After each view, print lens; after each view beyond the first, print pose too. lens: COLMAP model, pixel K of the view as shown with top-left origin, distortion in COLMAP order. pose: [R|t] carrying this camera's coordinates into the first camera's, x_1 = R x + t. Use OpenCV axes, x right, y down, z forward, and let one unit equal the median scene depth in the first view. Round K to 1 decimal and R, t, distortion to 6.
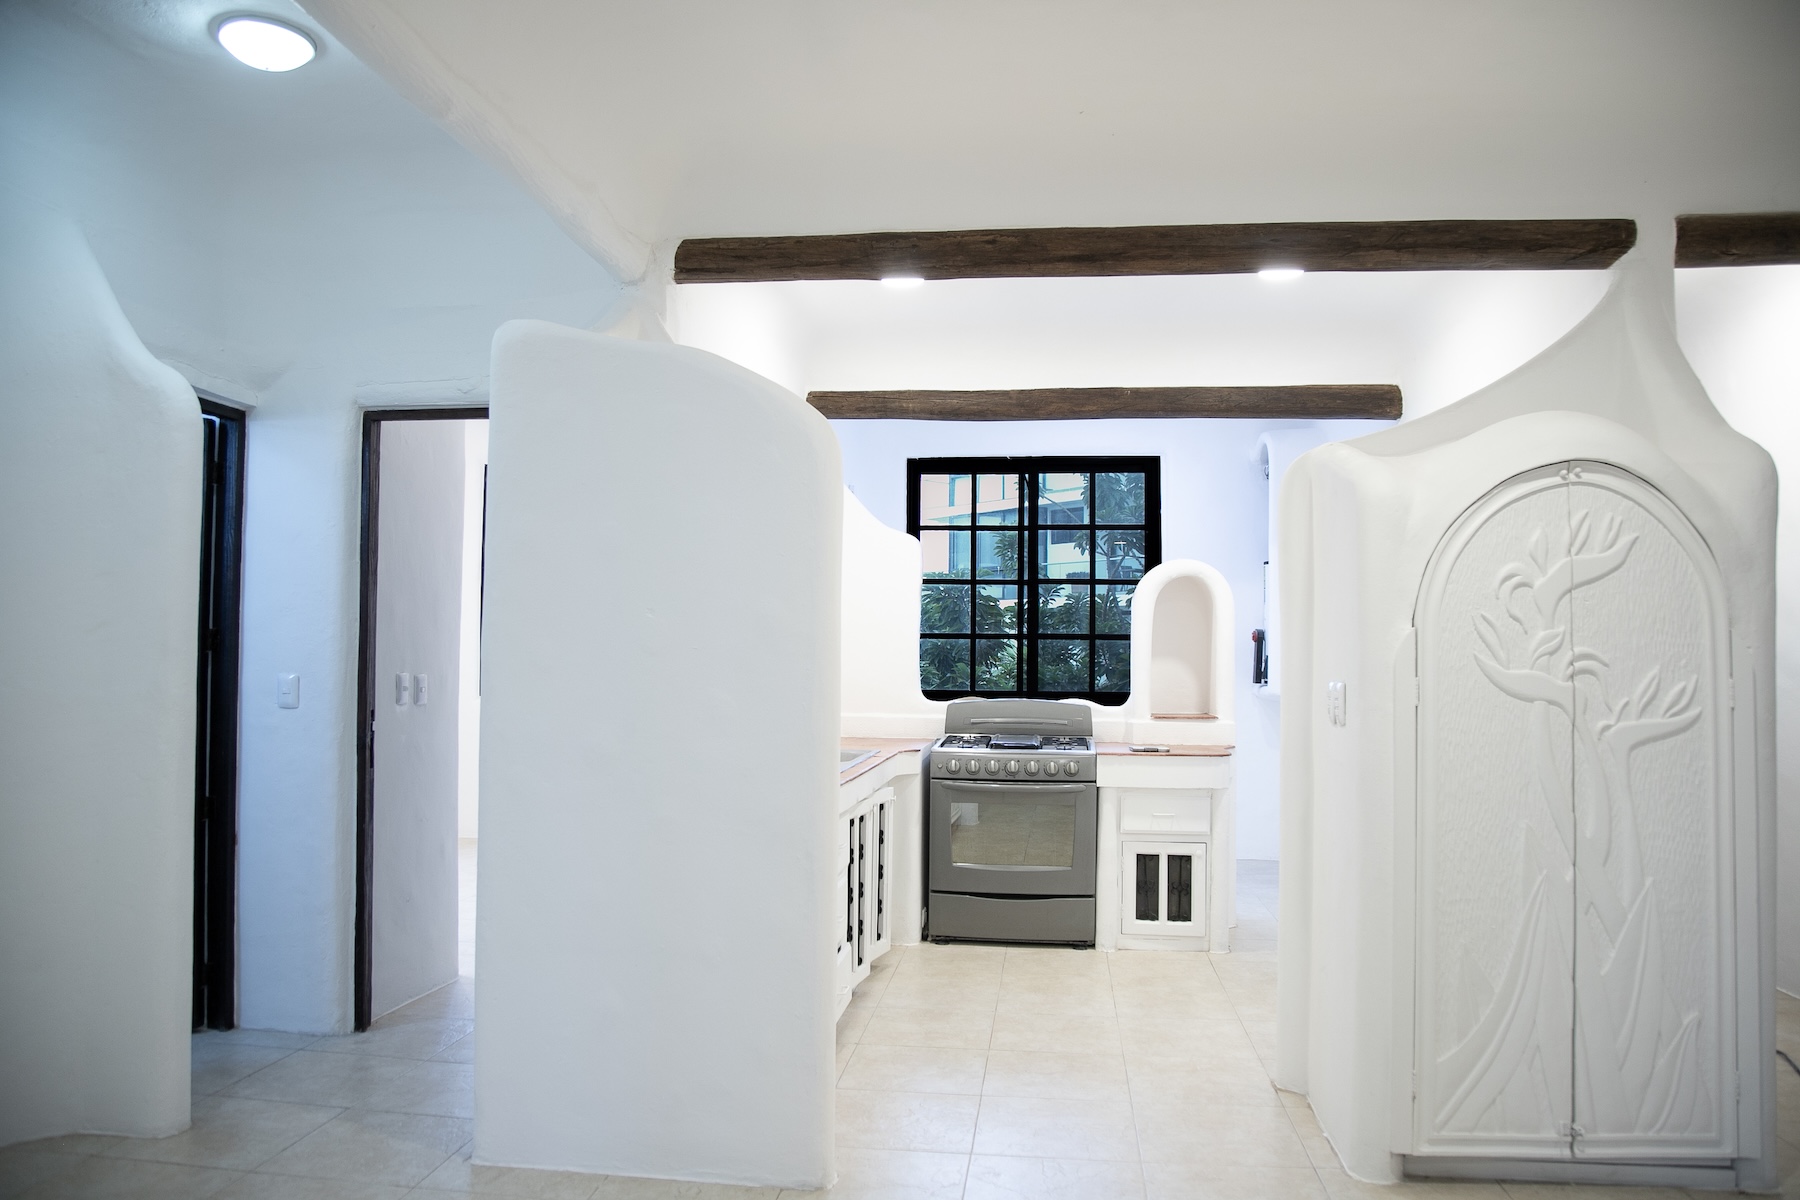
lens RADIAL K [[1231.9, 0, 911.5], [0, 1231.9, 606.9], [0, 0, 1]] dist [-0.125556, 0.073845]
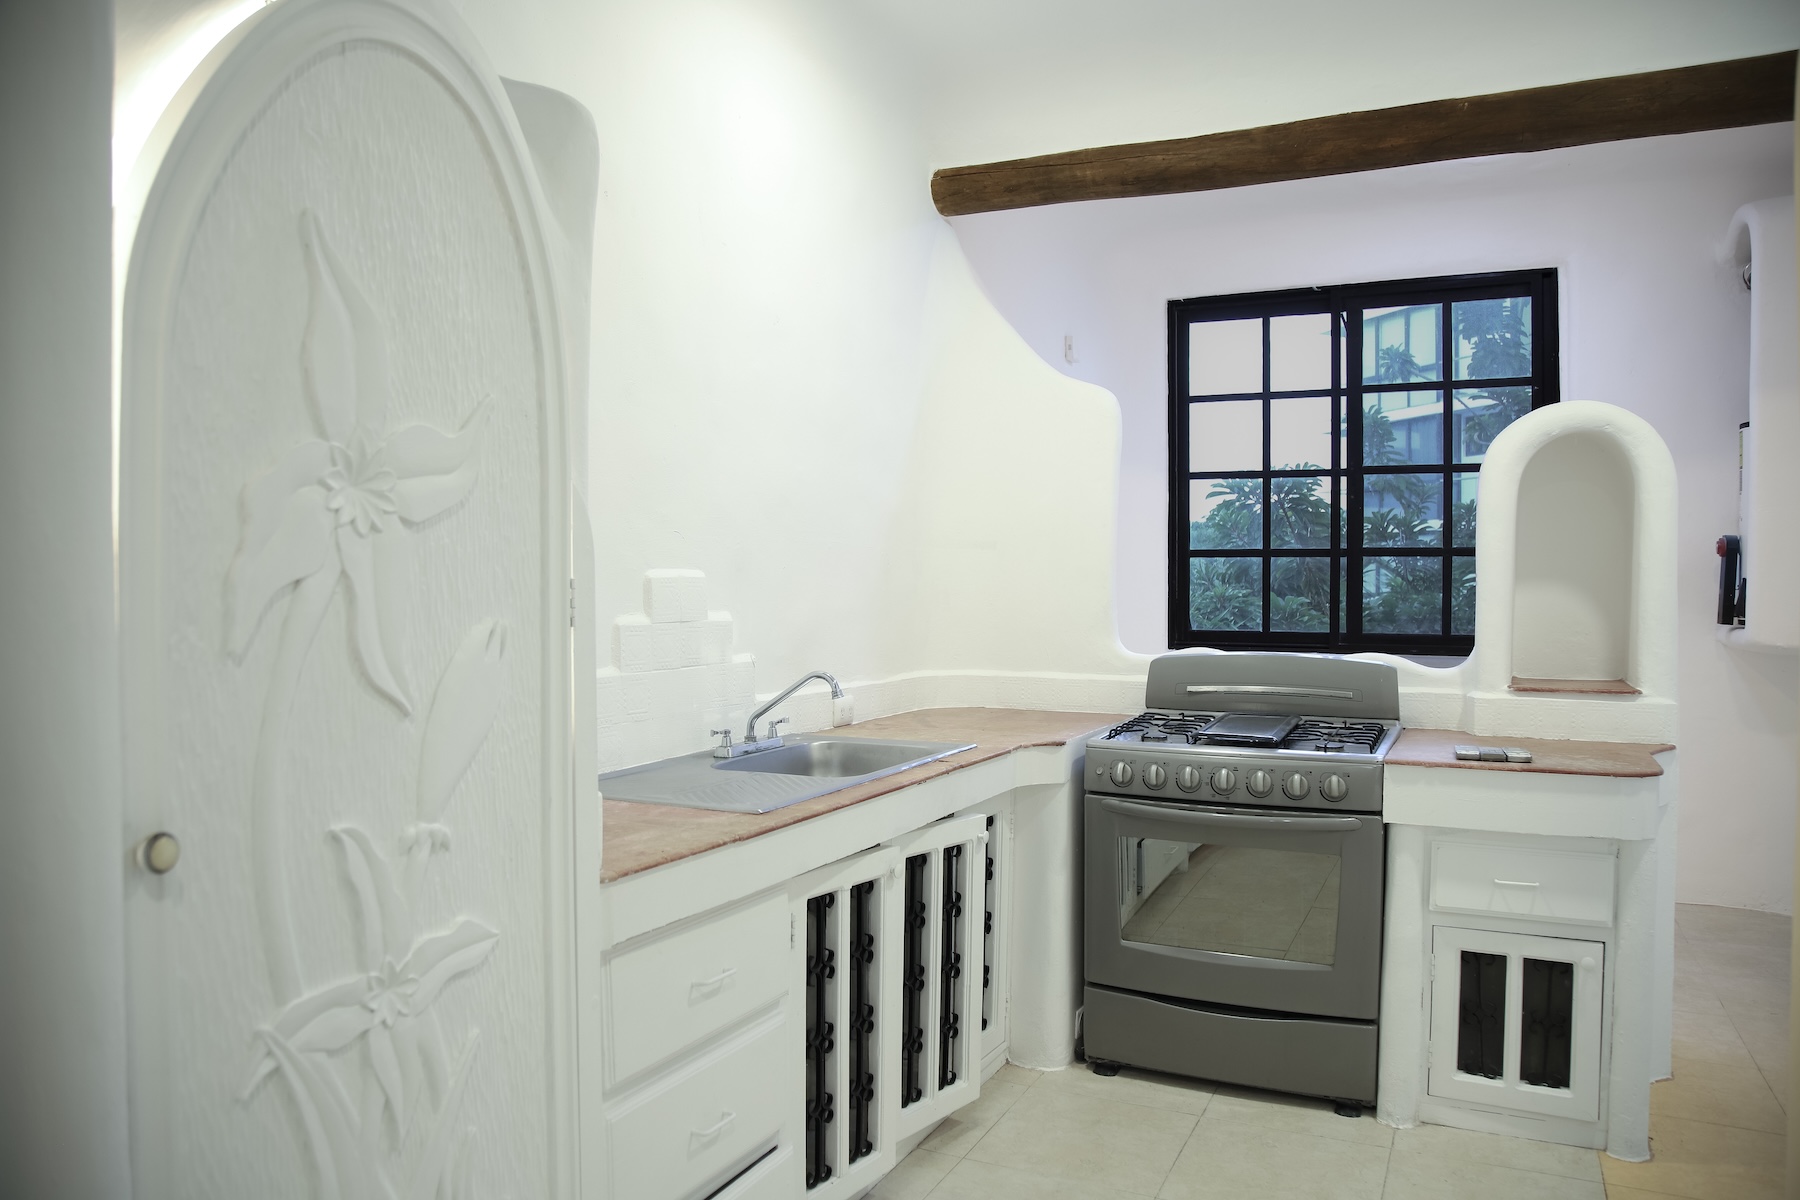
lens RADIAL K [[1231.9, 0, 911.5], [0, 1231.9, 606.9], [0, 0, 1]] dist [-0.125556, 0.073845]
pose [[0.945891, -0.000902, -0.324483, 0.126562], [0.019174, 0.998404, 0.053117, 0.020948], [0.323918, -0.056465, 0.944399, 0.439940]]
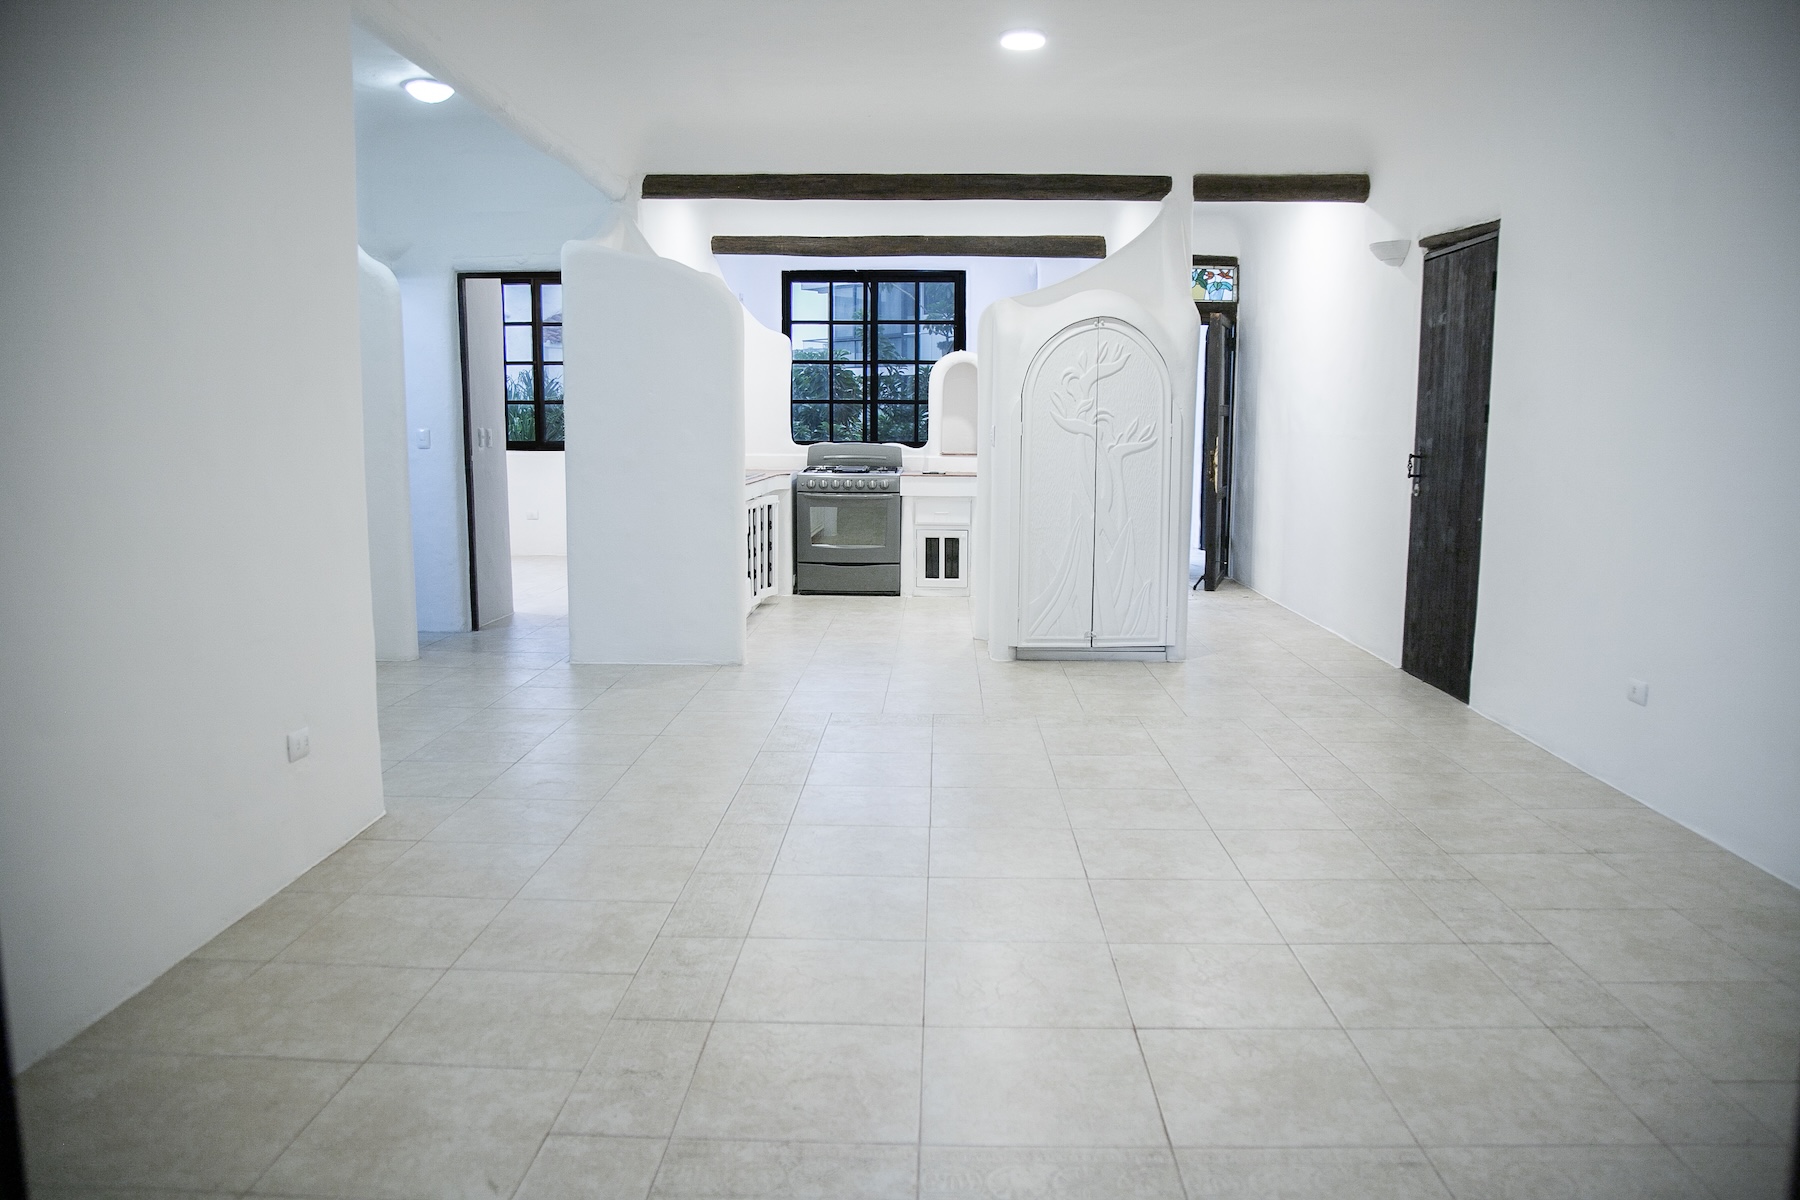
lens RADIAL K [[1231.9, 0, 911.5], [0, 1231.9, 606.9], [0, 0, 1]] dist [-0.125556, 0.073845]
pose [[0.995694, -0.017094, 0.091109, 0.015604], [-0.000423, 0.982001, 0.188874, -0.015589], [-0.092698, -0.188099, 0.977766, -0.609922]]
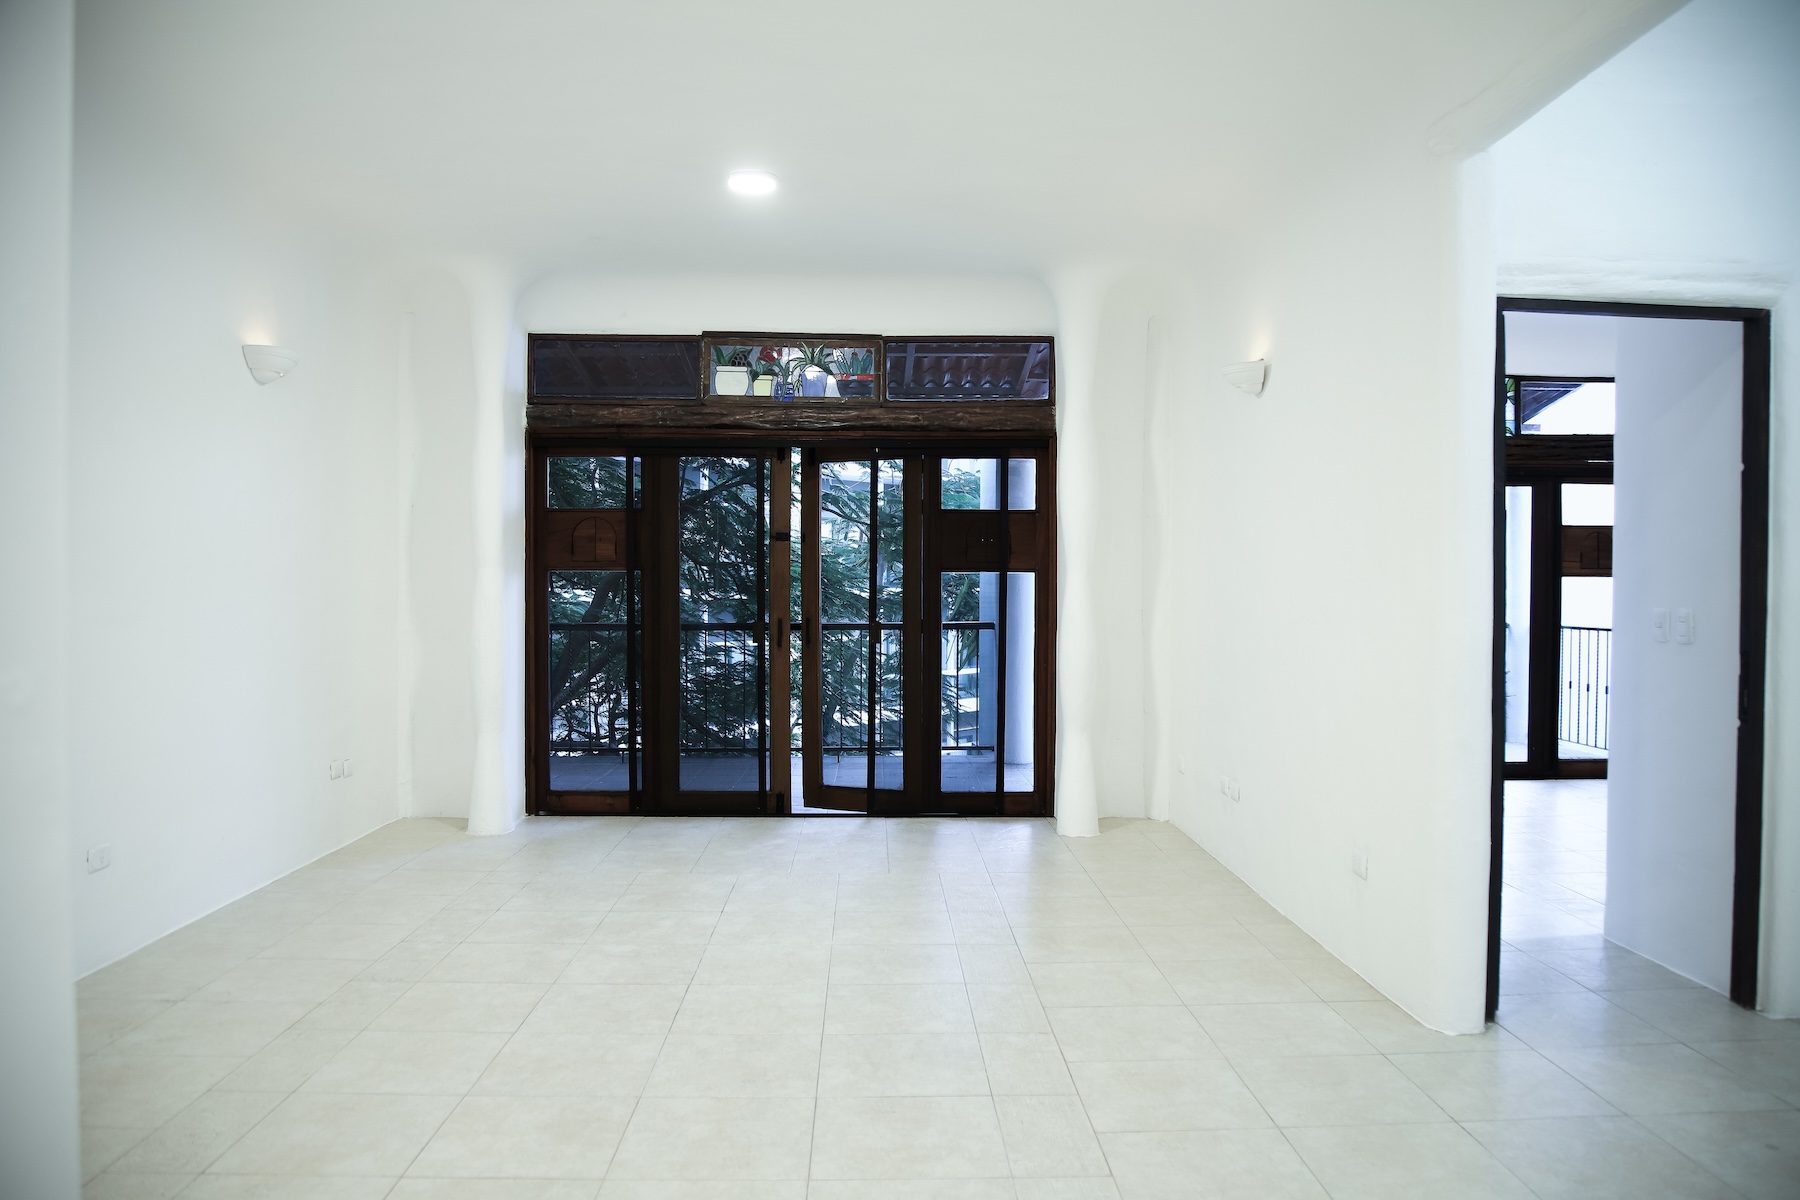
lens RADIAL K [[1231.9, 0, 911.5], [0, 1231.9, 606.9], [0, 0, 1]] dist [-0.125556, 0.073845]
pose [[-0.988196, -0.008375, -0.152969, 0.142796], [-0.005446, 0.999794, -0.019560, 0.029721], [0.153101, -0.018496, -0.988037, 0.710889]]
